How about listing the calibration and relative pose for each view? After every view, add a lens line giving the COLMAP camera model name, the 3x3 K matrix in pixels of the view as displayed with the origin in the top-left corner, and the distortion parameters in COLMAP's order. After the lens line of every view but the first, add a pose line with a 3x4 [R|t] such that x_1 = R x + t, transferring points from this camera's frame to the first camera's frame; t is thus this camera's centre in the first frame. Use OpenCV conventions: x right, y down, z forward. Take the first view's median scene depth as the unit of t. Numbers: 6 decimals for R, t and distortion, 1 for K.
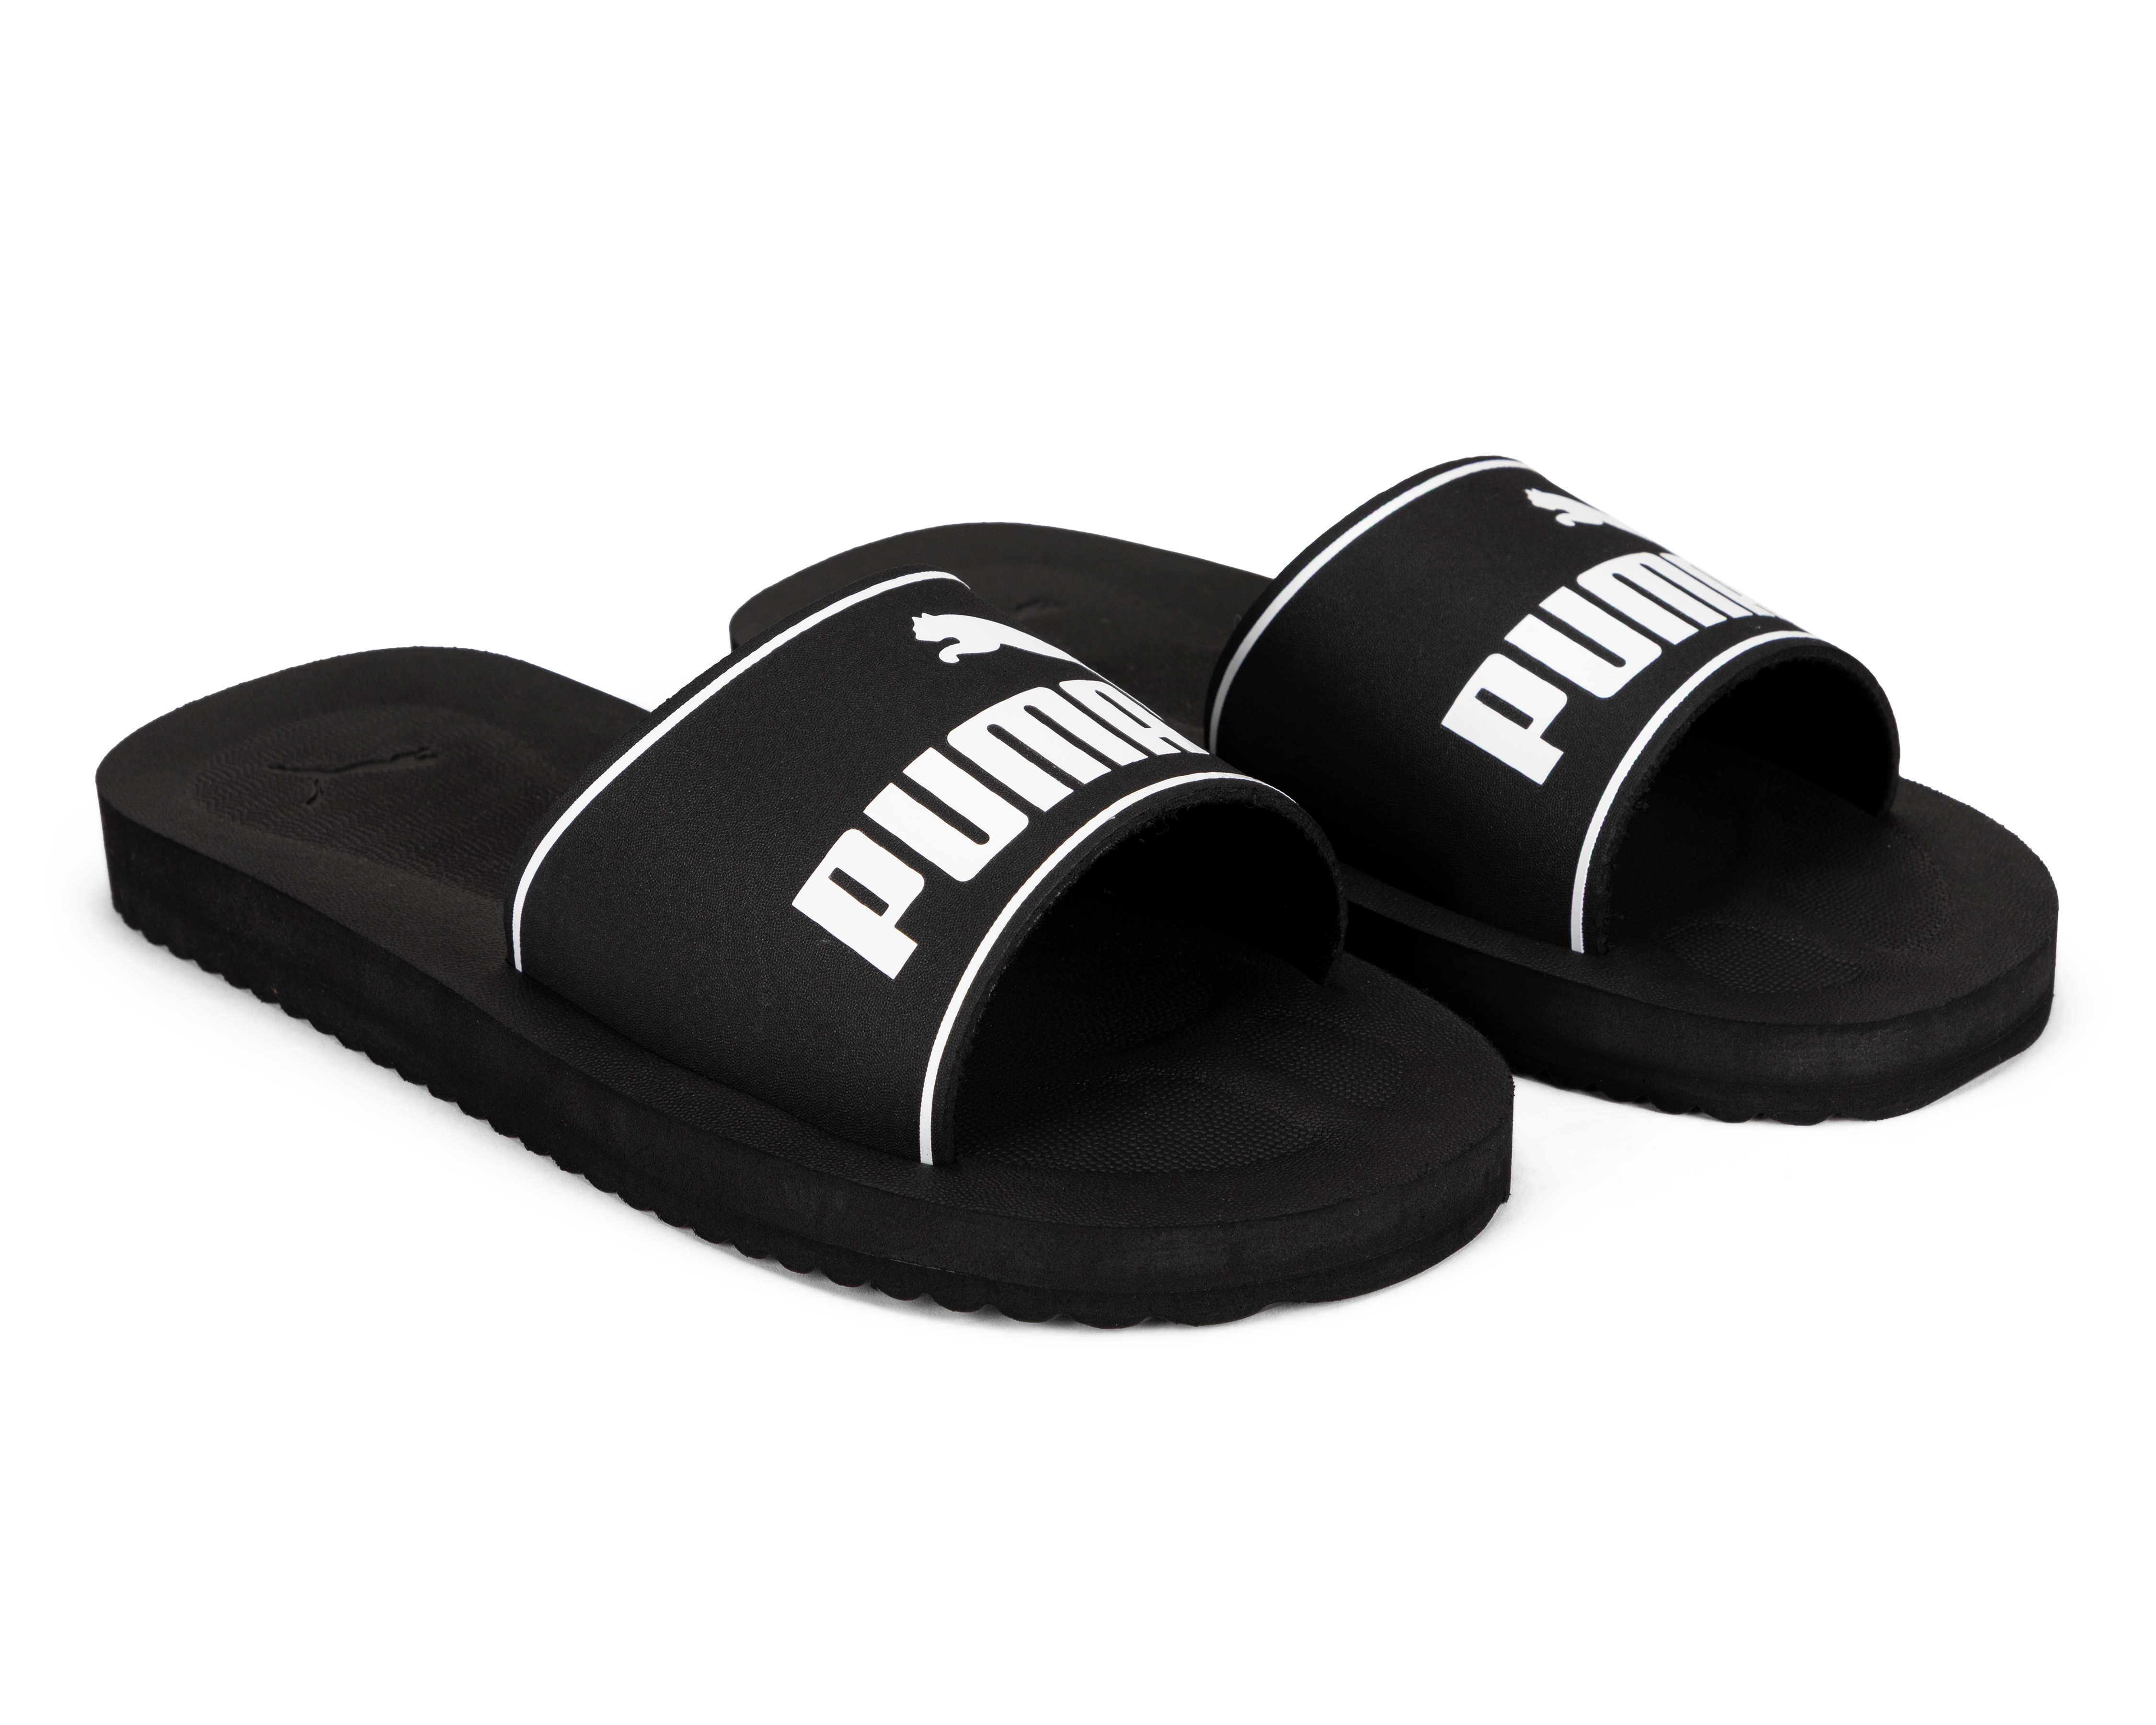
lens RADIAL K [[4594.0, 0, 1084.5], [0, 4594.0, 860.4], [0, 0, 1]] dist [0.145226, 0.000000]
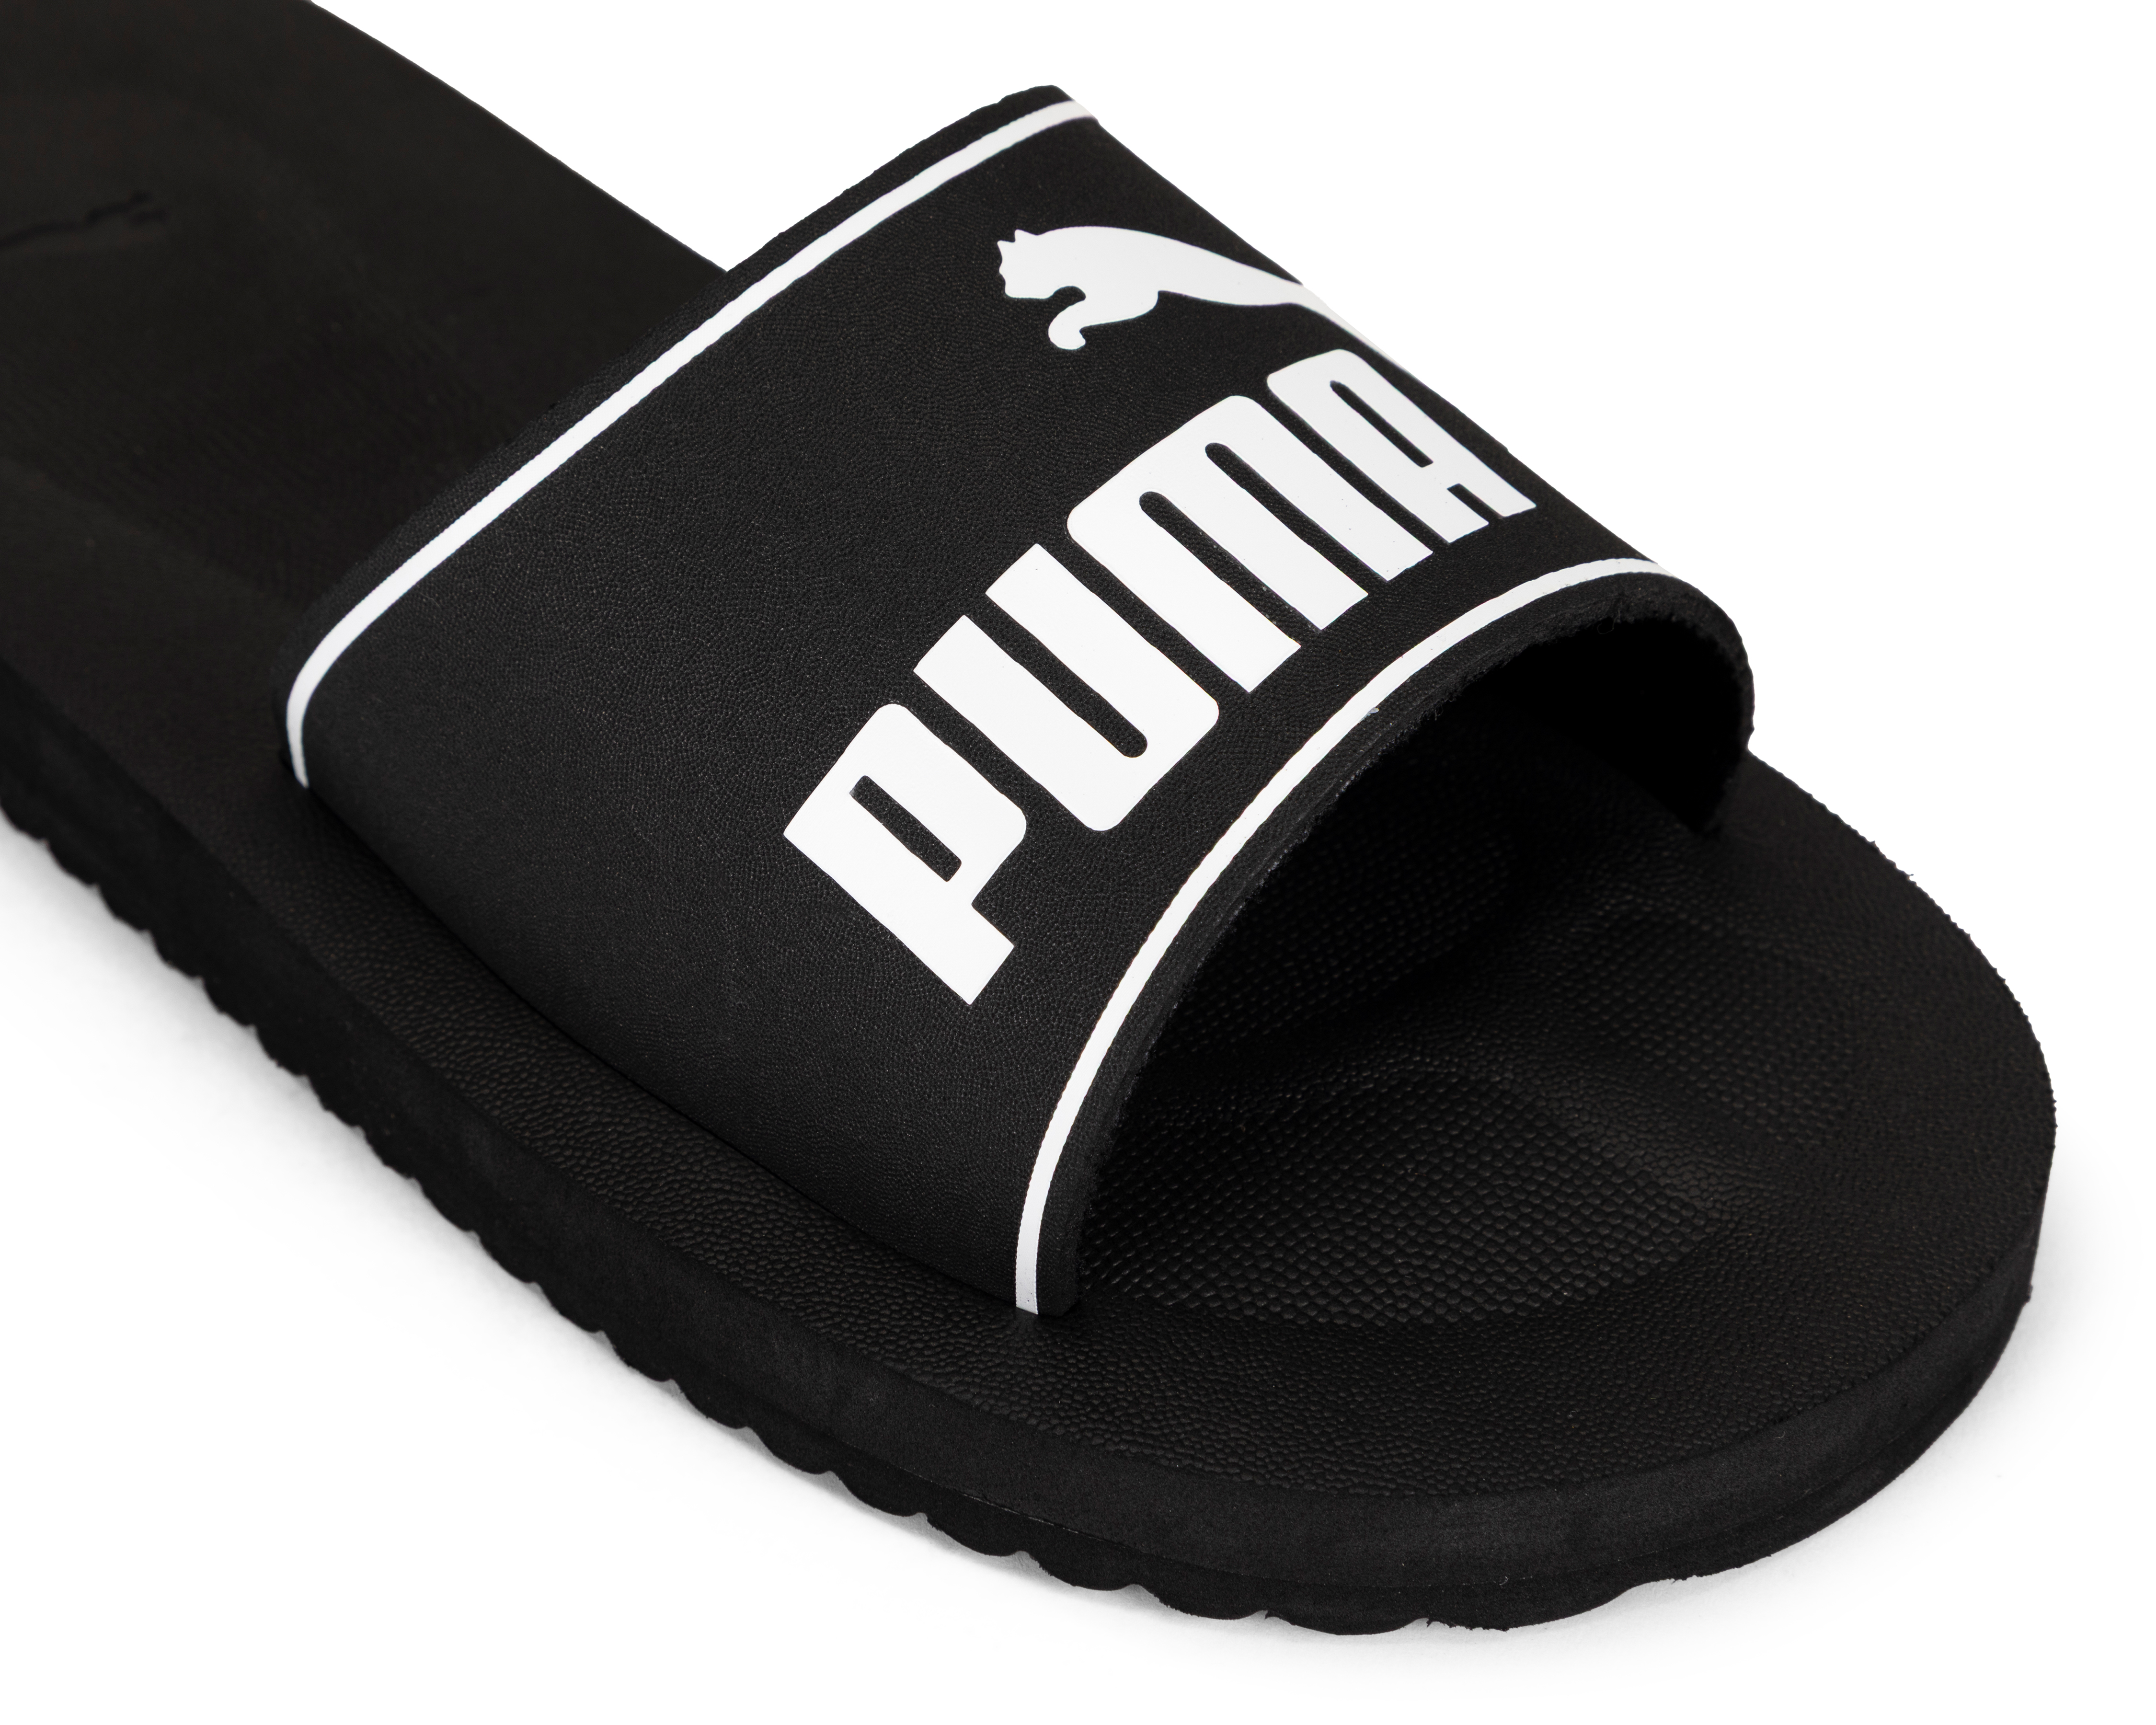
lens RADIAL K [[5275.3, 0, 1072.6], [0, 5275.3, 864.1], [0, 0, 1]] dist [0.043546, 0.000000]
pose [[0.999919, 0.011559, 0.005350, -0.032451], [-0.012624, 0.955260, 0.295498, -0.174812], [-0.001695, -0.295541, 0.955328, 0.396476]]
